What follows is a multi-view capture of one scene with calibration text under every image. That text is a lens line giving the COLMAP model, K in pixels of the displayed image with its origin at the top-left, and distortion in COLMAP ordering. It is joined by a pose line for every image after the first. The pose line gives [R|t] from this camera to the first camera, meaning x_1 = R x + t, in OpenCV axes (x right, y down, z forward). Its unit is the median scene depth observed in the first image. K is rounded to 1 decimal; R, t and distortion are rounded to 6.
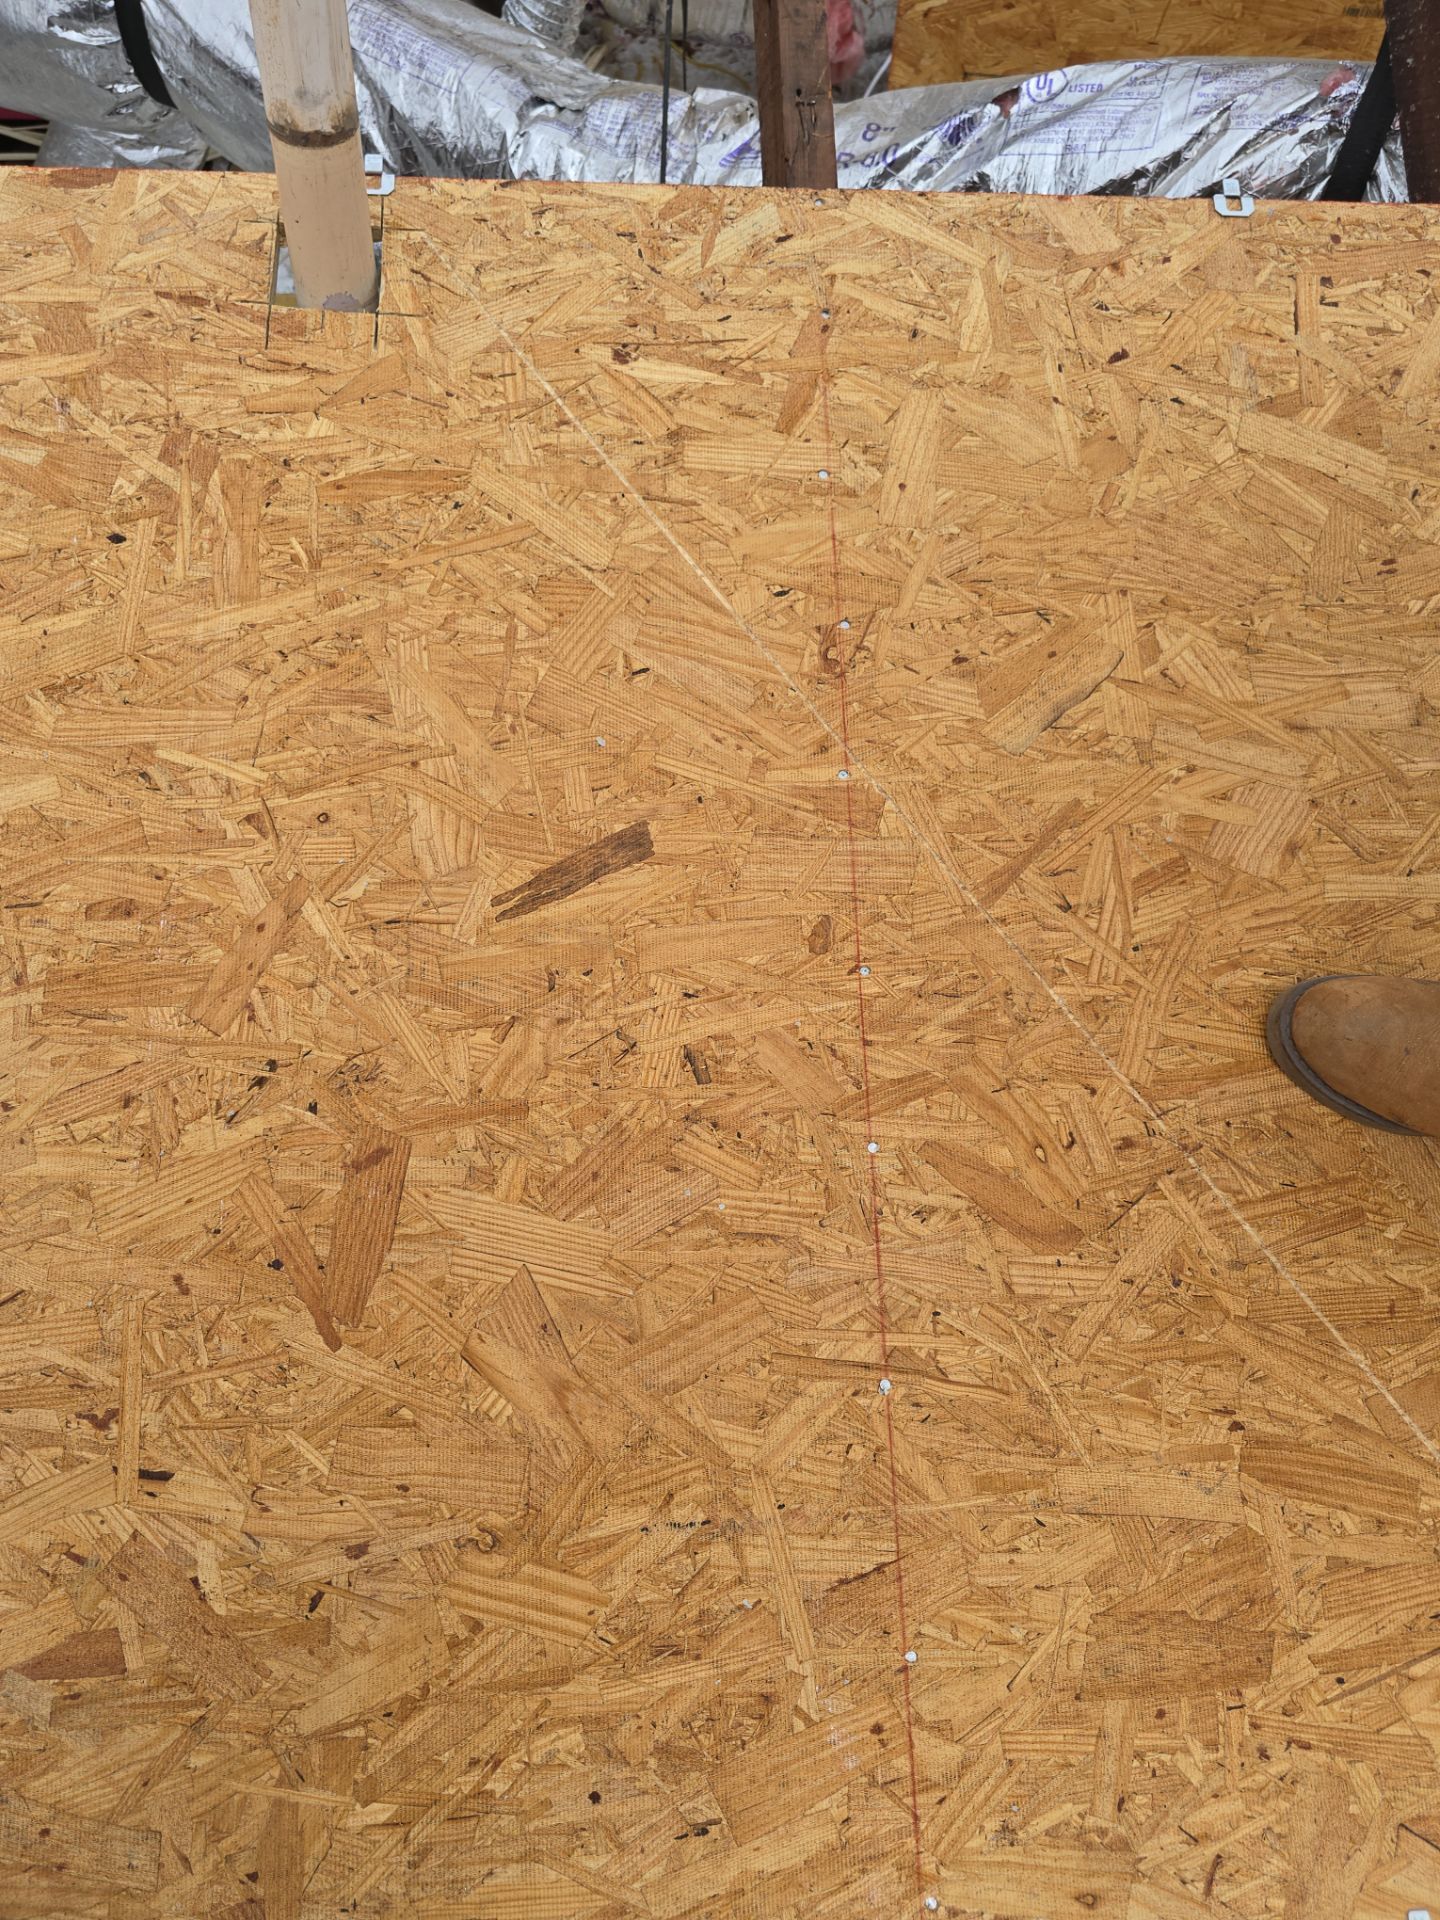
lens RADIAL K [[1309.6, 0, 707.9], [0, 1309.6, 974.0], [0, 0, 1]] dist [0.039957, -0.040080]
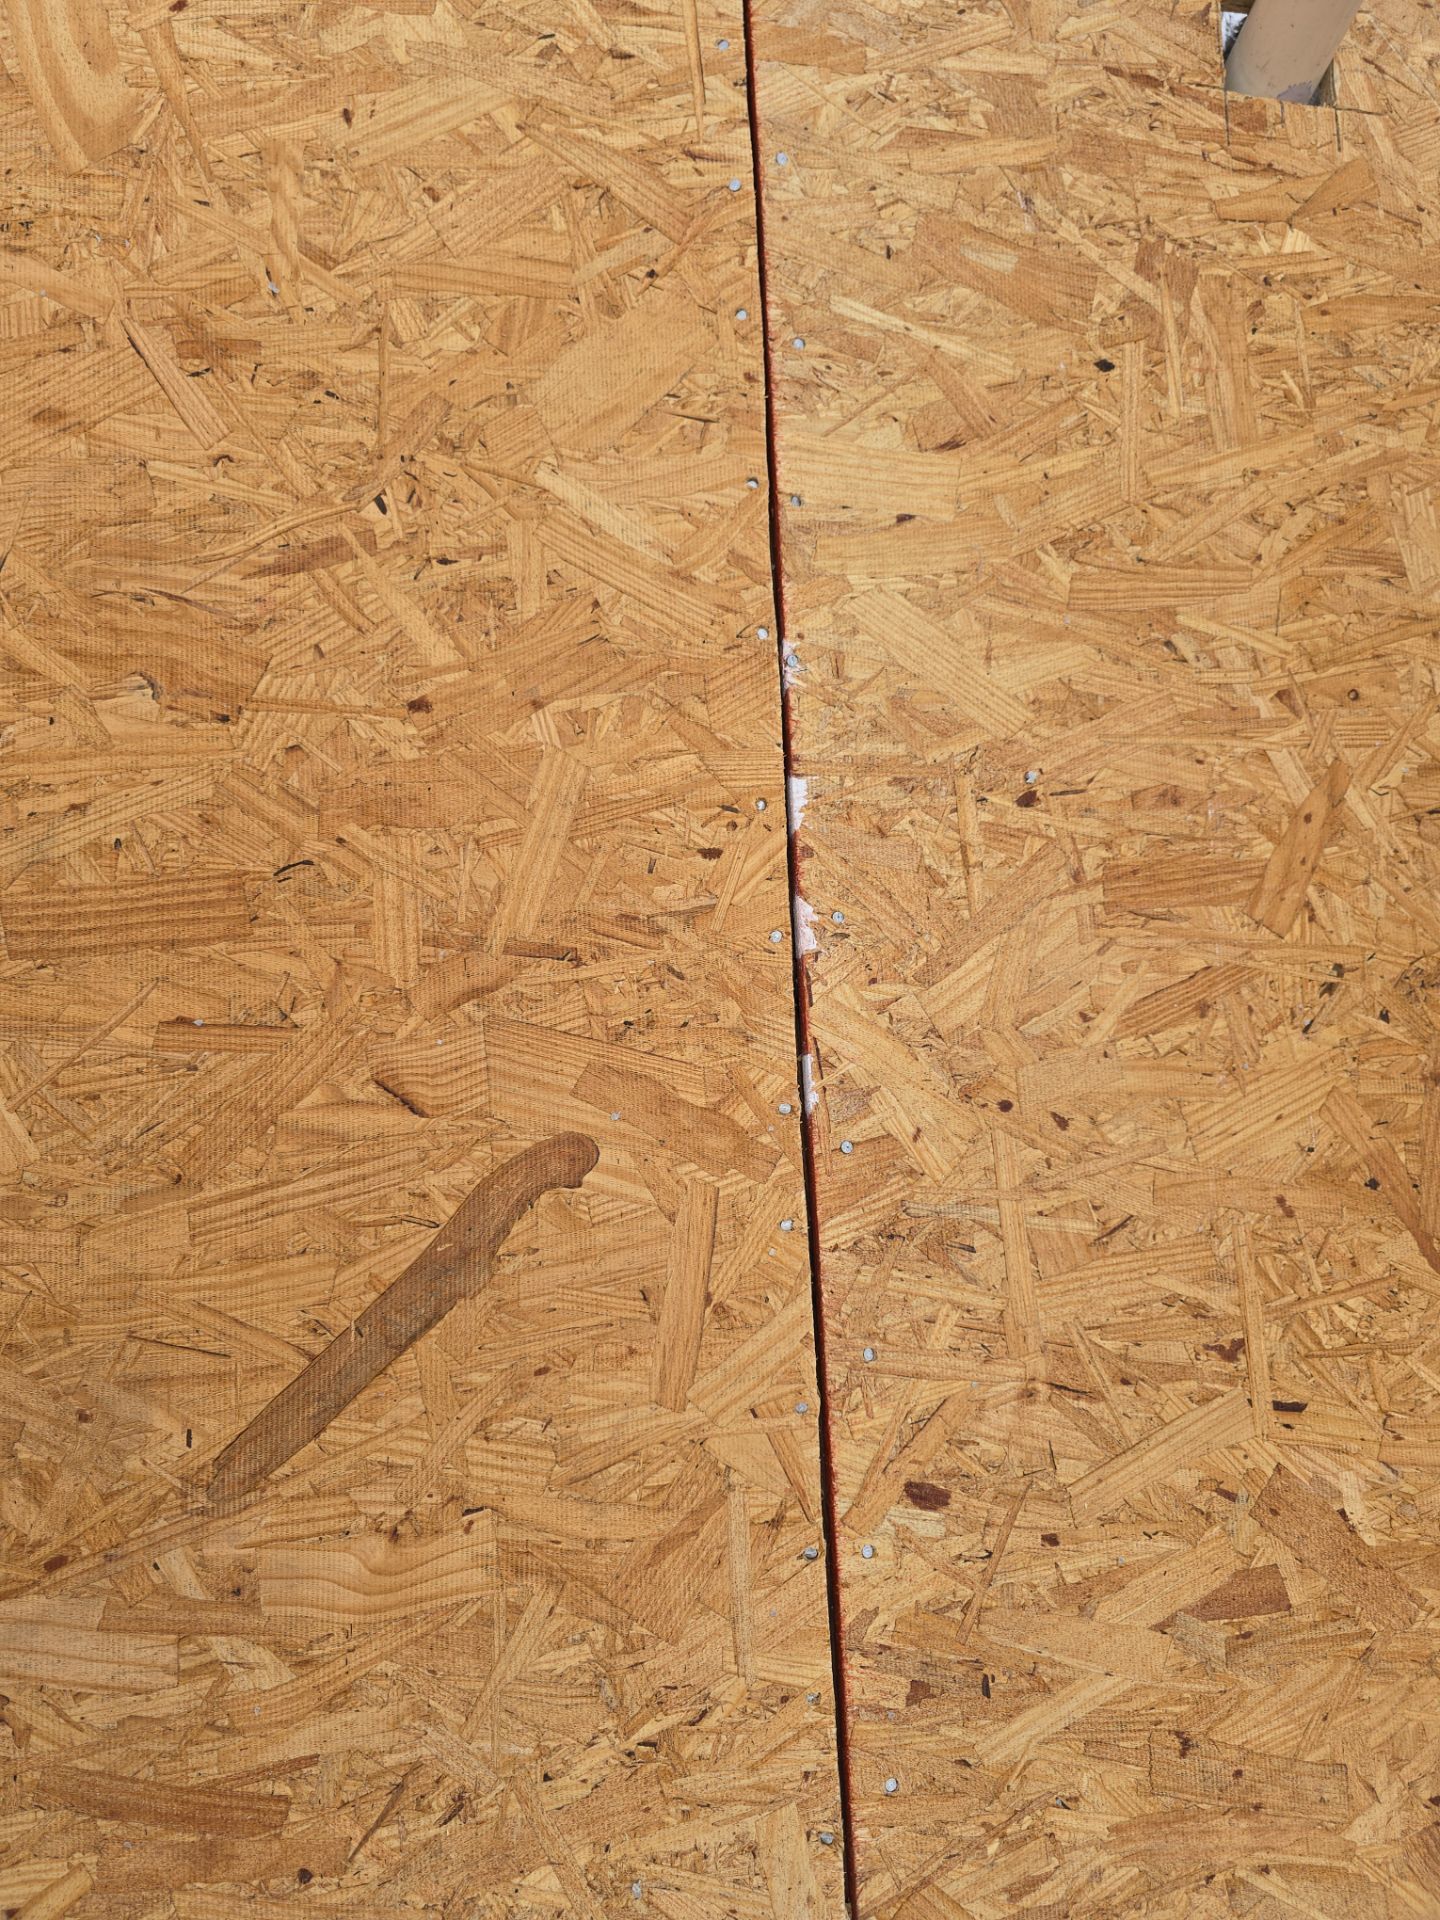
lens RADIAL K [[1309.6, 0, 709.8], [0, 1309.6, 976.0], [0, 0, 1]] dist [0.039957, -0.040080]
pose [[0.995551, -0.005234, 0.094074, -0.836959], [-0.004464, 0.994715, 0.102580, -0.018235], [-0.094114, -0.102543, 0.990266, 0.127111]]
